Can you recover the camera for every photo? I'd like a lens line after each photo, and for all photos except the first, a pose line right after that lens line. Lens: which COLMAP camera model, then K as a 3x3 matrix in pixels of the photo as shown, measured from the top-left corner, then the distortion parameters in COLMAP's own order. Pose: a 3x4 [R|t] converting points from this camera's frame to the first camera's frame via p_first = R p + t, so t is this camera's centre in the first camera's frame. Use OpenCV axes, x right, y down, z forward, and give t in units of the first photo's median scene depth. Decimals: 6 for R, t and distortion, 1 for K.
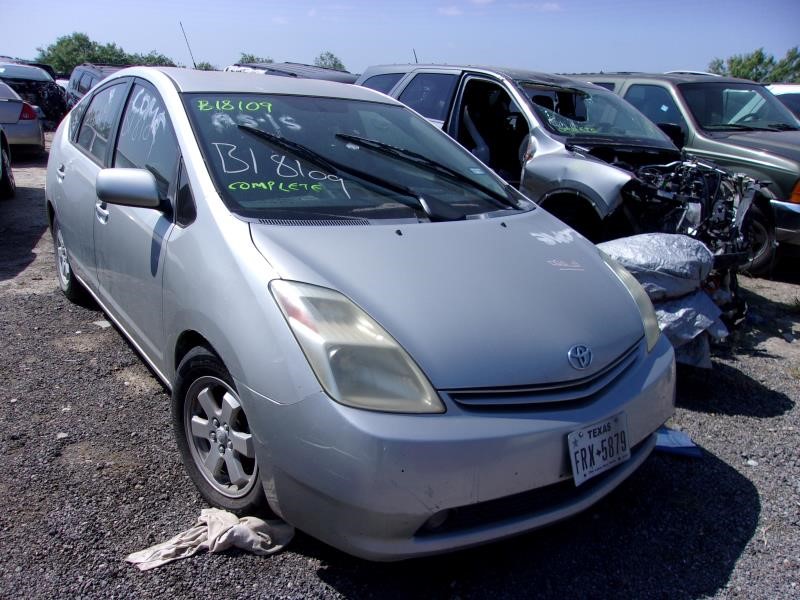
lens RADIAL K [[653.1, 0, 385.1], [0, 653.1, 301.0], [0, 0, 1]] dist [0.008958, 0.009644]
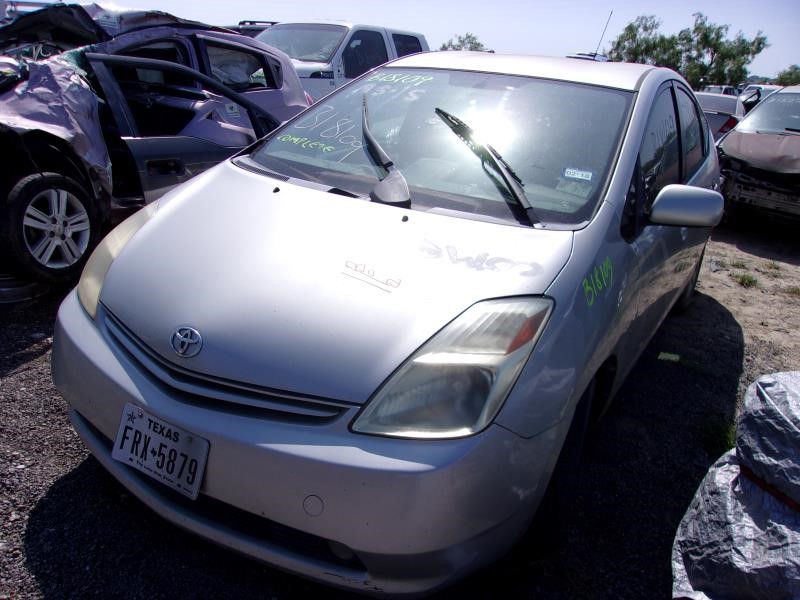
lens RADIAL K [[653.1, 0, 385.1], [0, 653.1, 301.0], [0, 0, 1]] dist [0.008958, 0.009644]
pose [[0.344666, 0.281937, -0.895386, 1.124474], [-0.322659, 0.931298, 0.169042, -0.188150], [0.881531, 0.230641, 0.411956, 0.865480]]
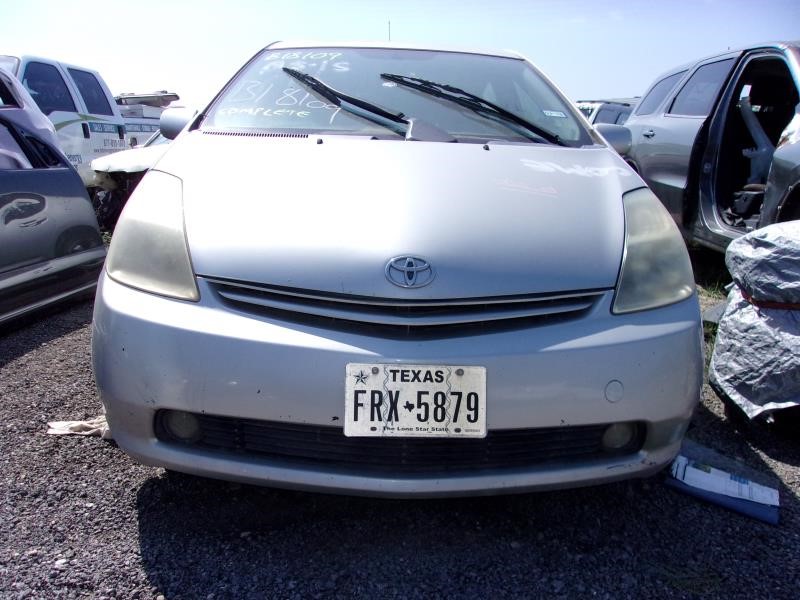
lens RADIAL K [[627.5, 0, 381.5], [0, 627.5, 298.8], [0, 0, 1]] dist [0.032424, -0.003692]
pose [[0.808901, 0.091057, -0.580851, 0.680183], [-0.147326, 0.987807, -0.050315, 0.155232], [0.569187, 0.126274, 0.812454, 0.417454]]
